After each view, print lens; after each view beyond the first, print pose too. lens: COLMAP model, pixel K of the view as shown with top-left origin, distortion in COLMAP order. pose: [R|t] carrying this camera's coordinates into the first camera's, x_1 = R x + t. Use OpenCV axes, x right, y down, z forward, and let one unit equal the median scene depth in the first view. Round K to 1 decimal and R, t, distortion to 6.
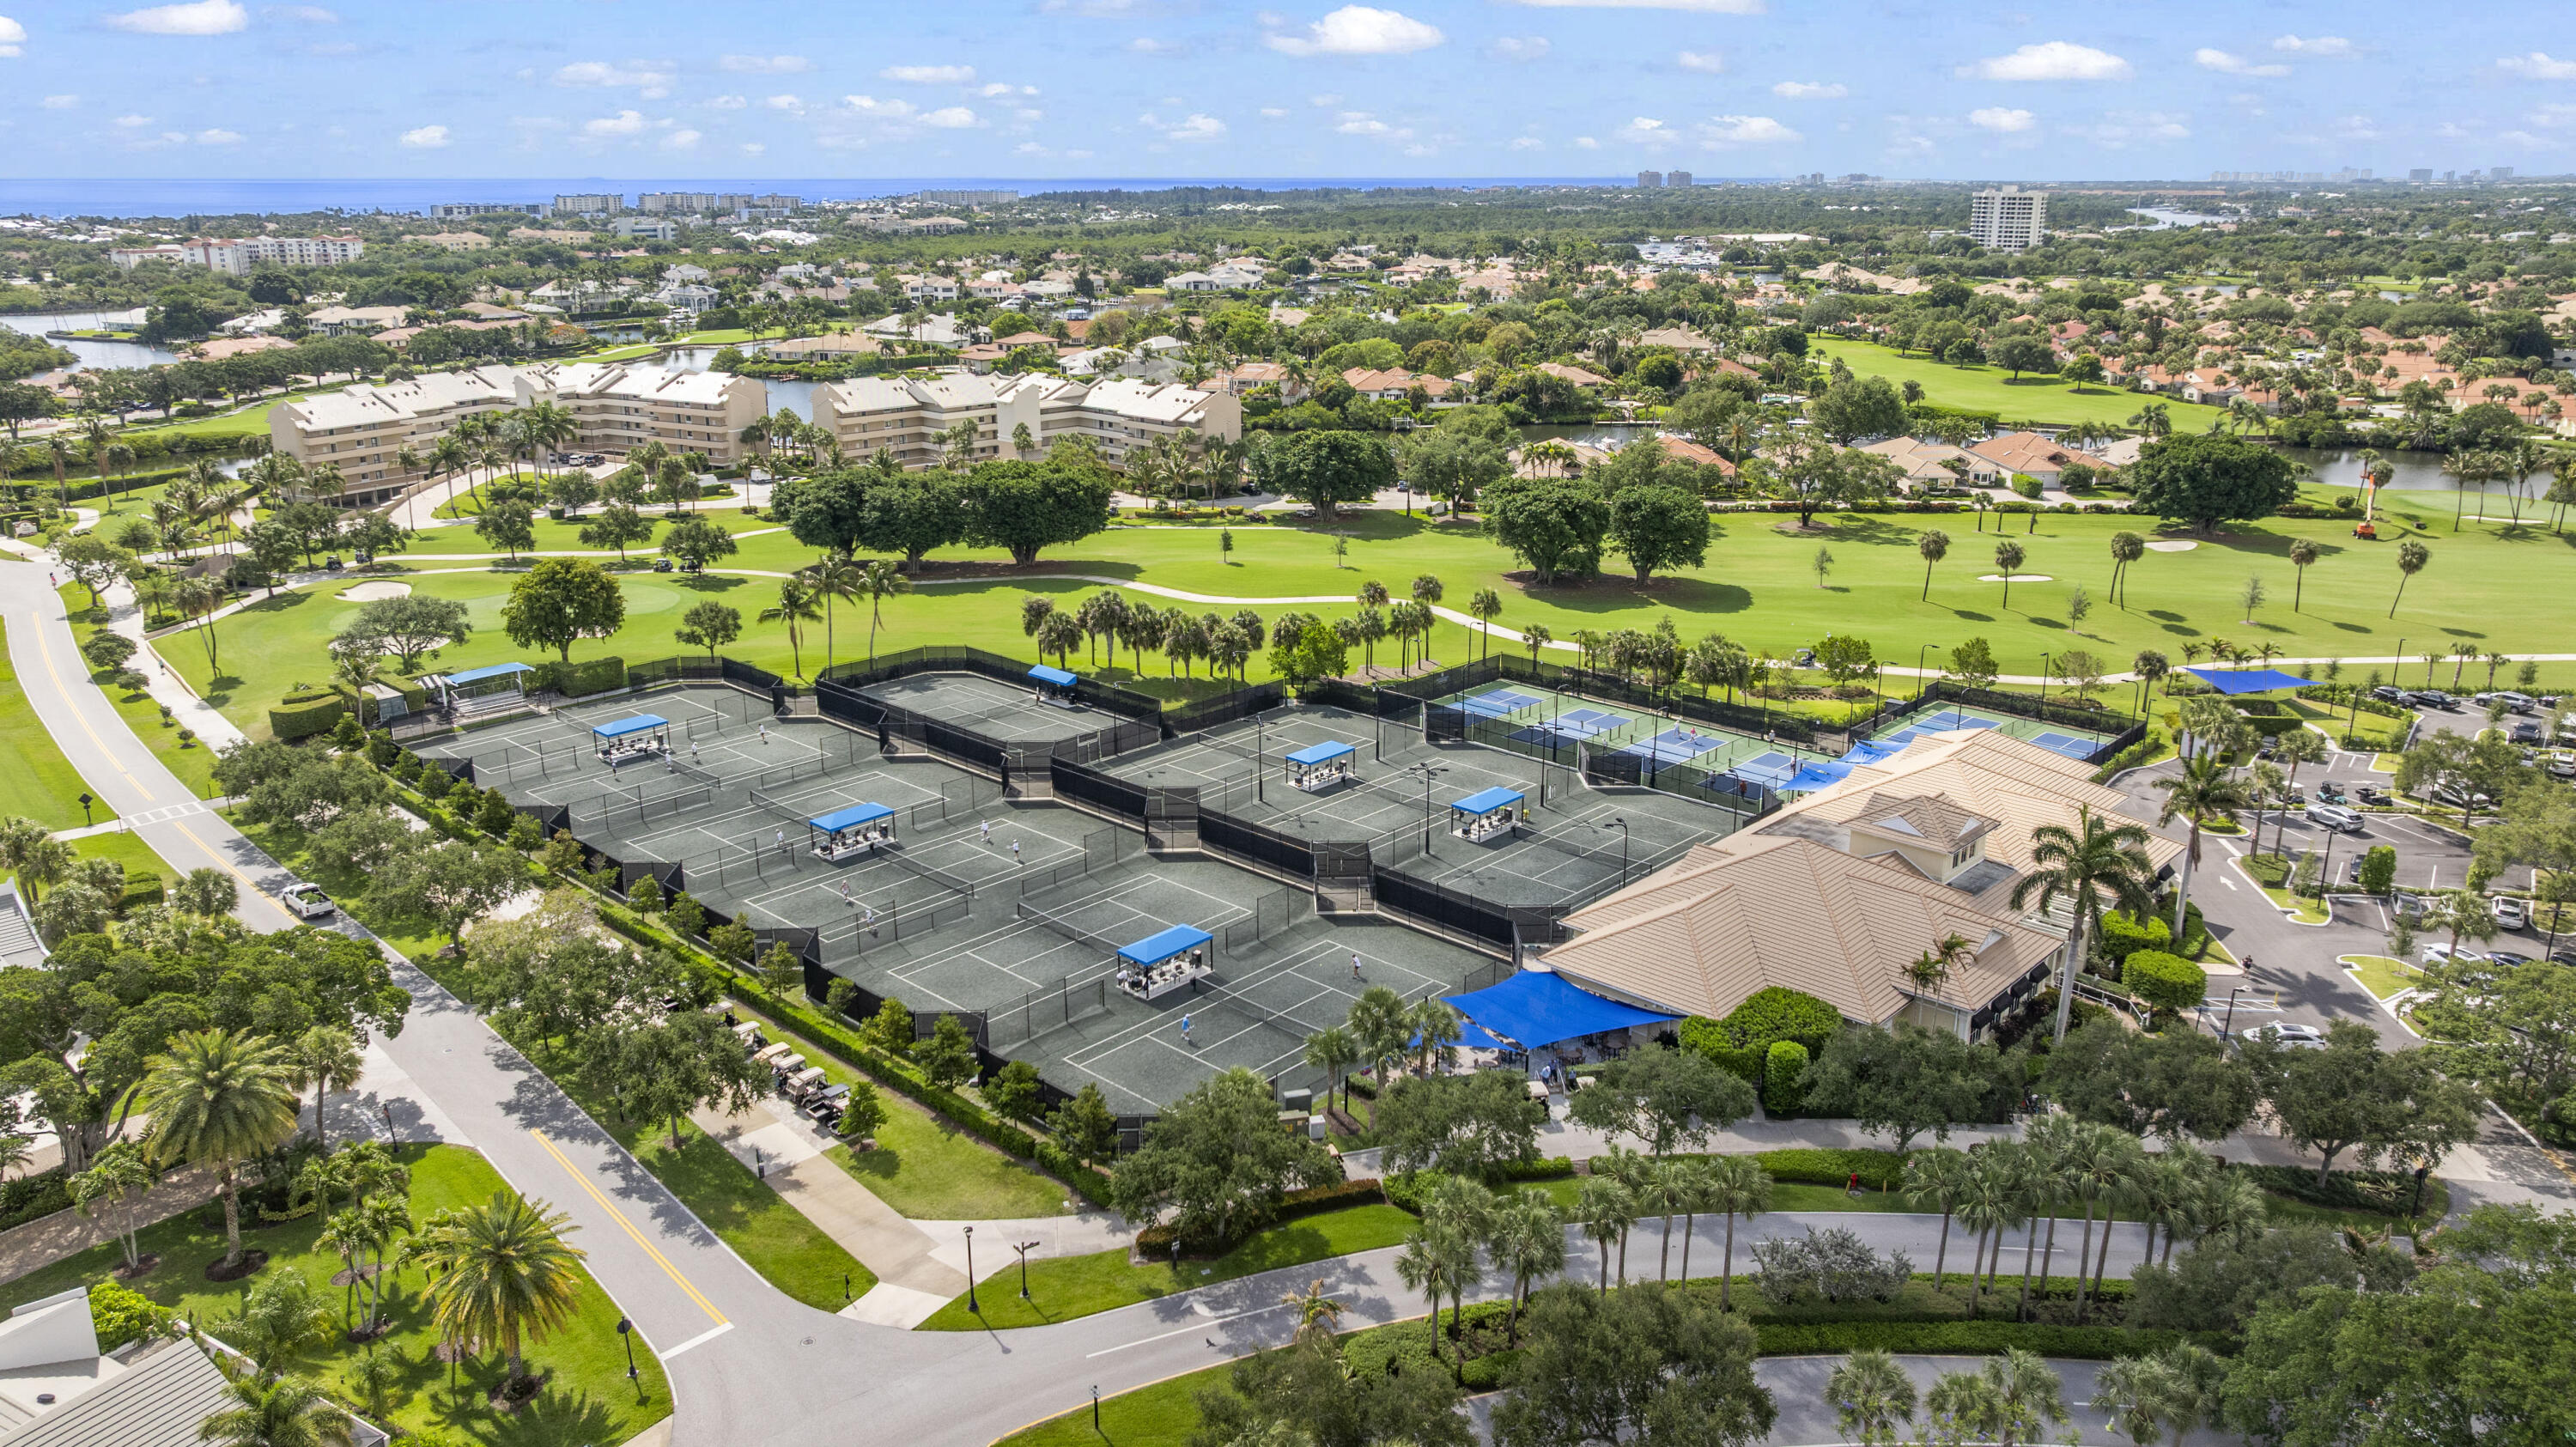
lens RADIAL K [[1794.9, 0, 1295.1], [0, 1794.9, 721.1], [0, 0, 1]] dist [-0.018438, 0.001410]
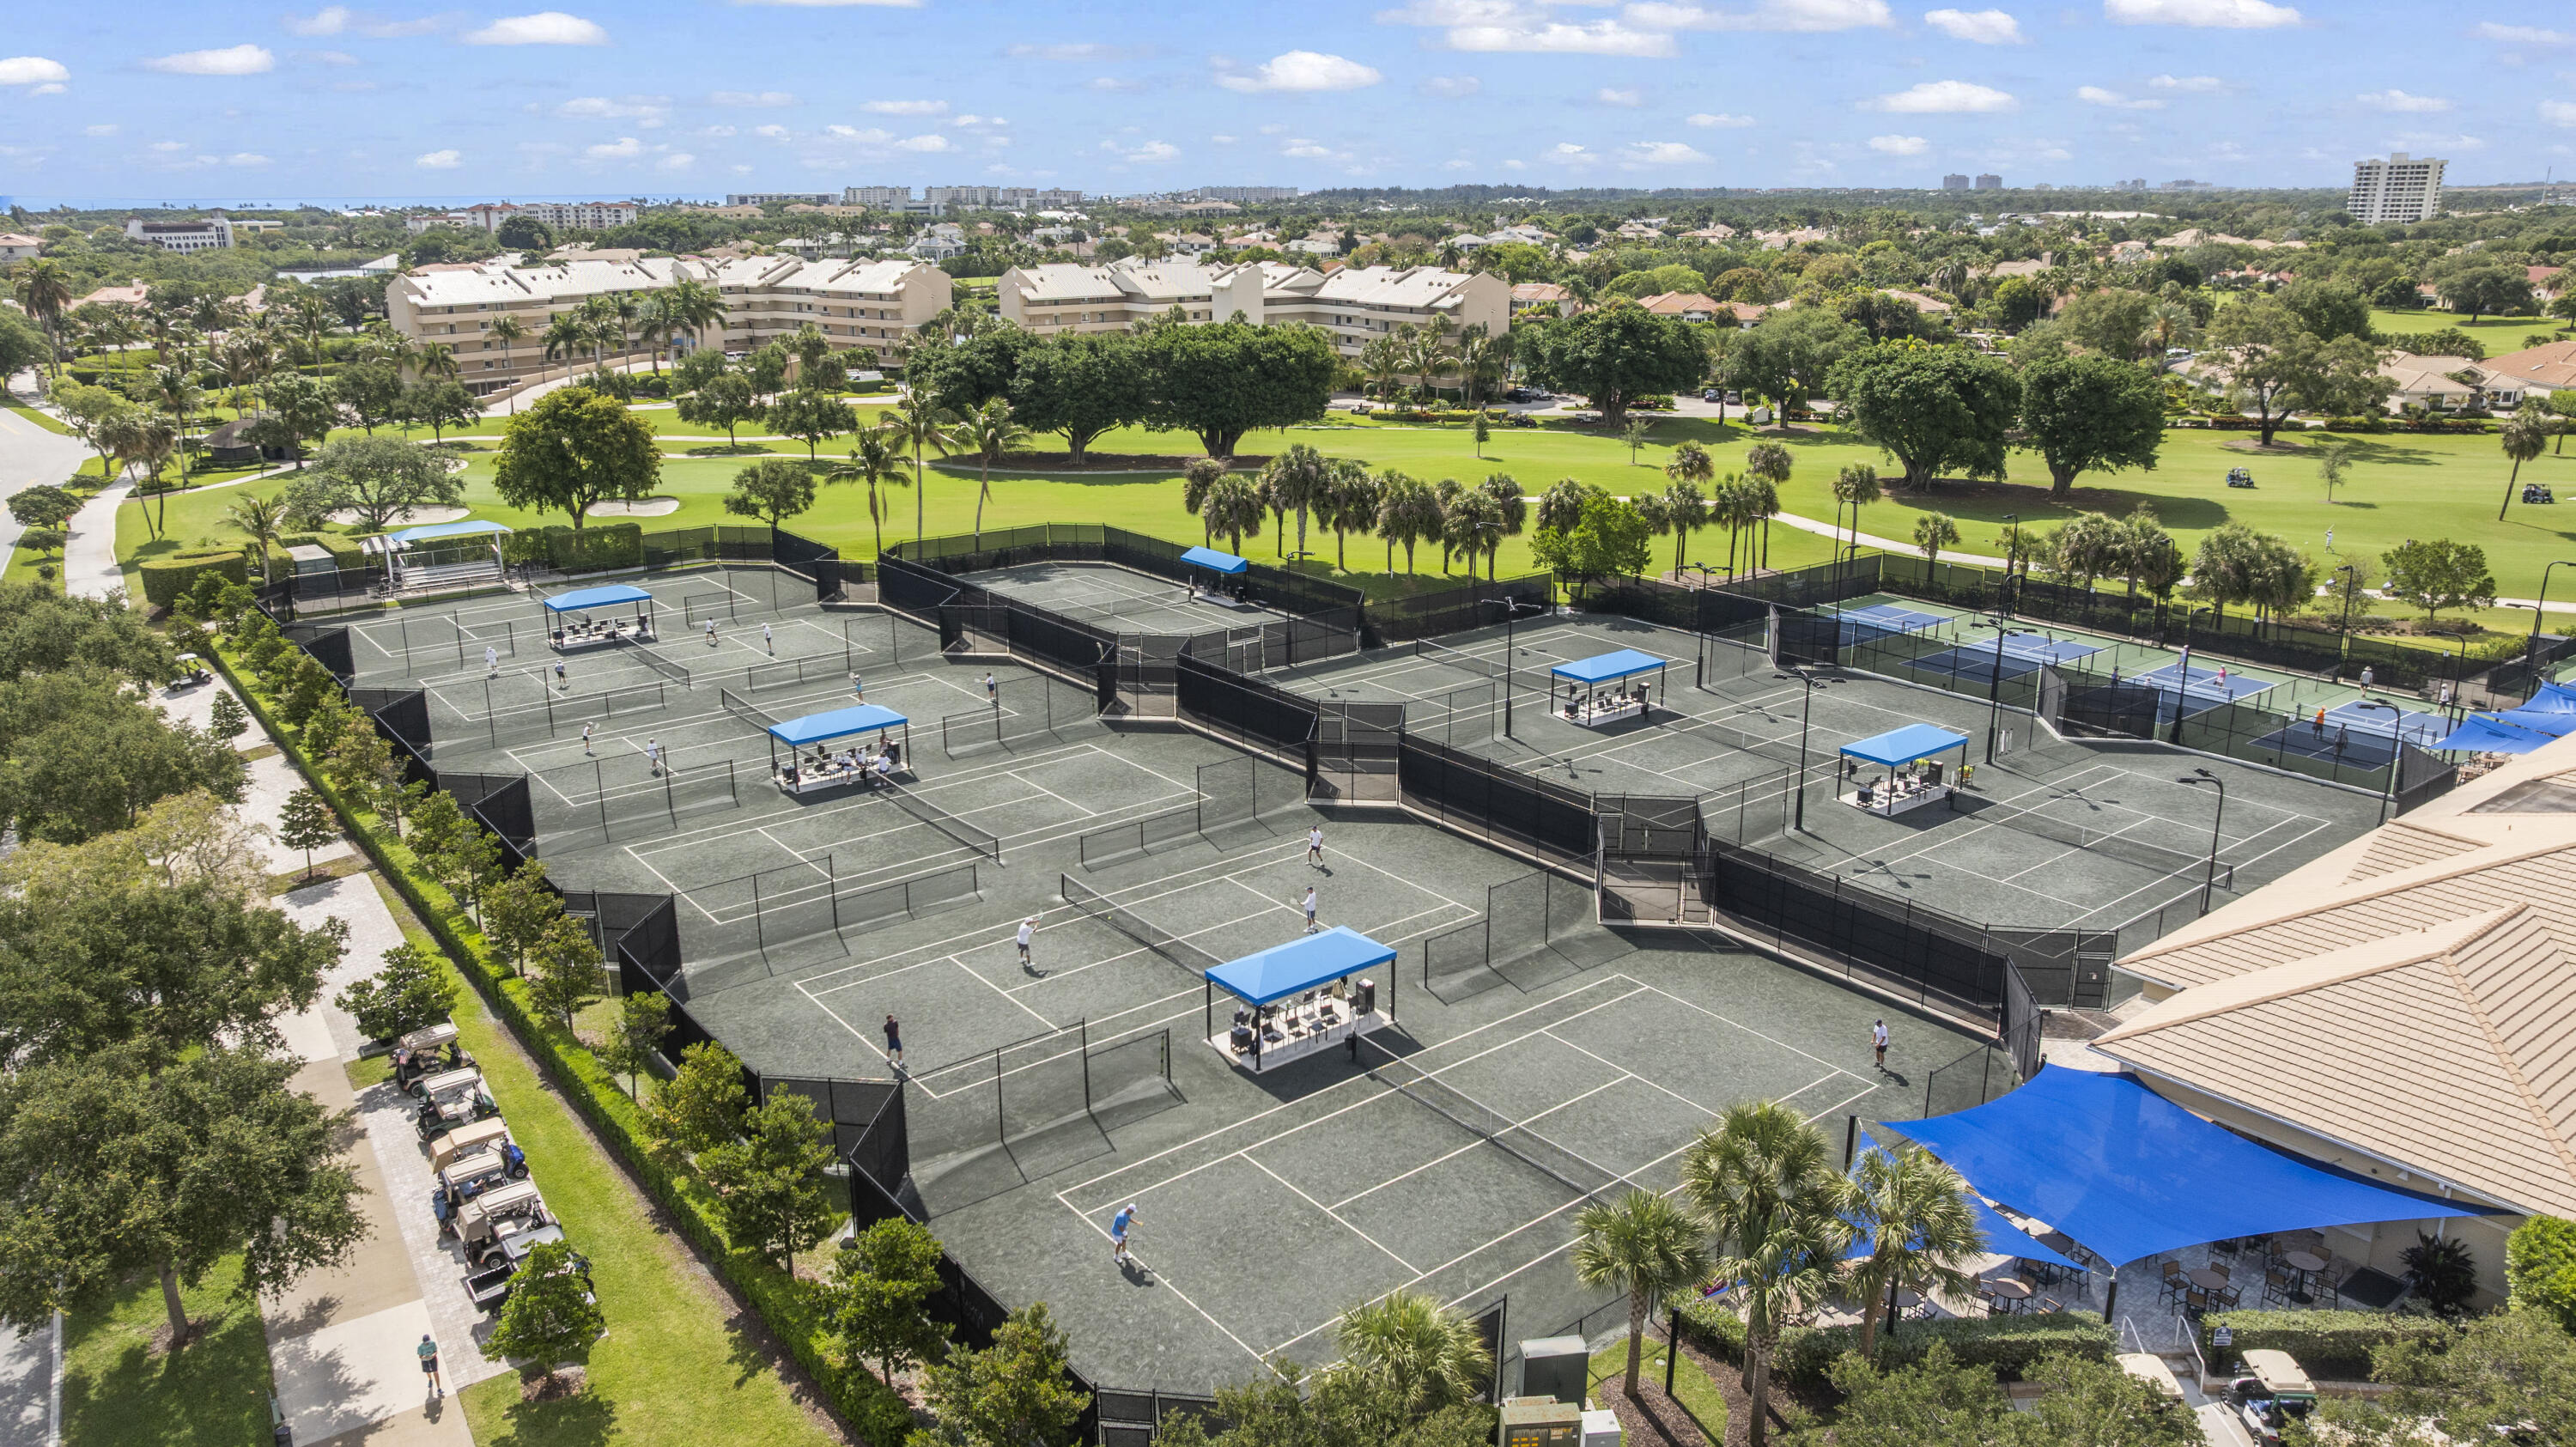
lens RADIAL K [[1794.9, 0, 1295.1], [0, 1794.9, 721.1], [0, 0, 1]] dist [-0.018438, 0.001410]
pose [[0.988590, 0.039985, -0.145227, -0.001816], [-0.040929, 0.999156, -0.003519, 0.036311], [0.144964, 0.009422, 0.989392, 0.314212]]
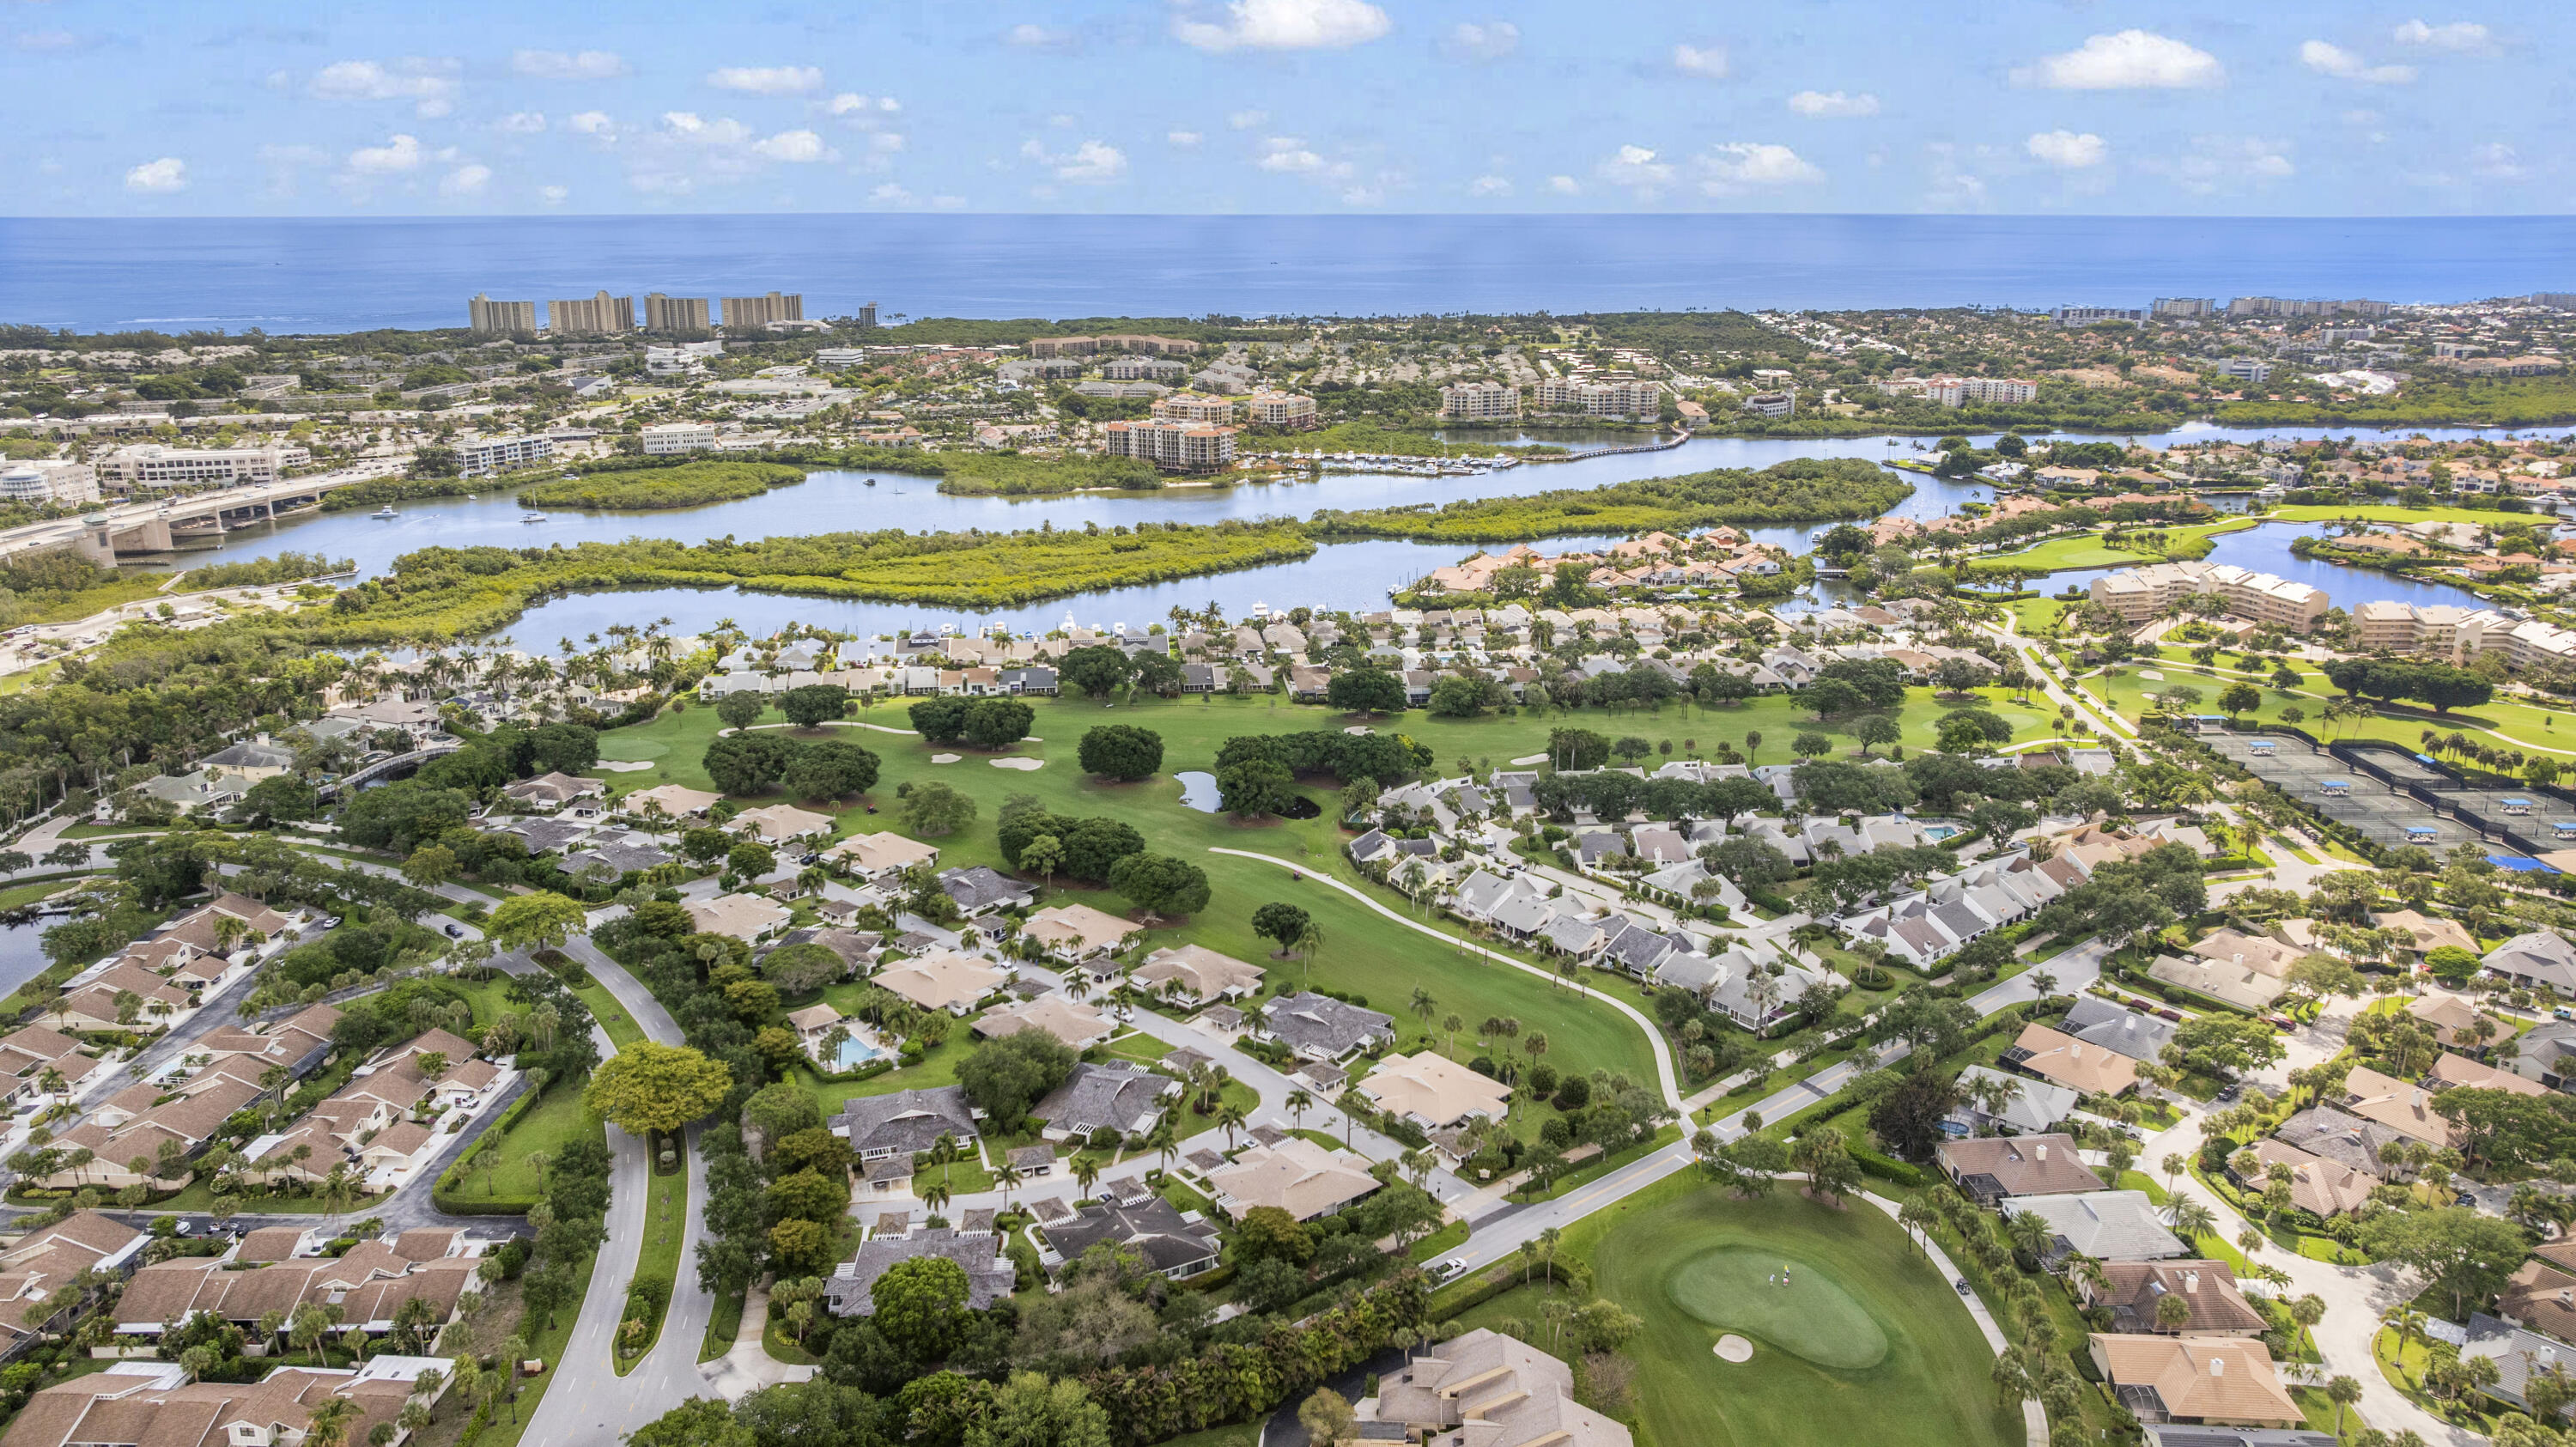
lens RADIAL K [[1794.9, 0, 1295.1], [0, 1794.9, 721.1], [0, 0, 1]] dist [-0.018438, 0.001410]
pose [[0.698463, 0.197939, -0.687728, 0.494619], [-0.207138, 0.975770, 0.070471, 0.080125], [0.685014, 0.093233, 0.722540, -2.050063]]
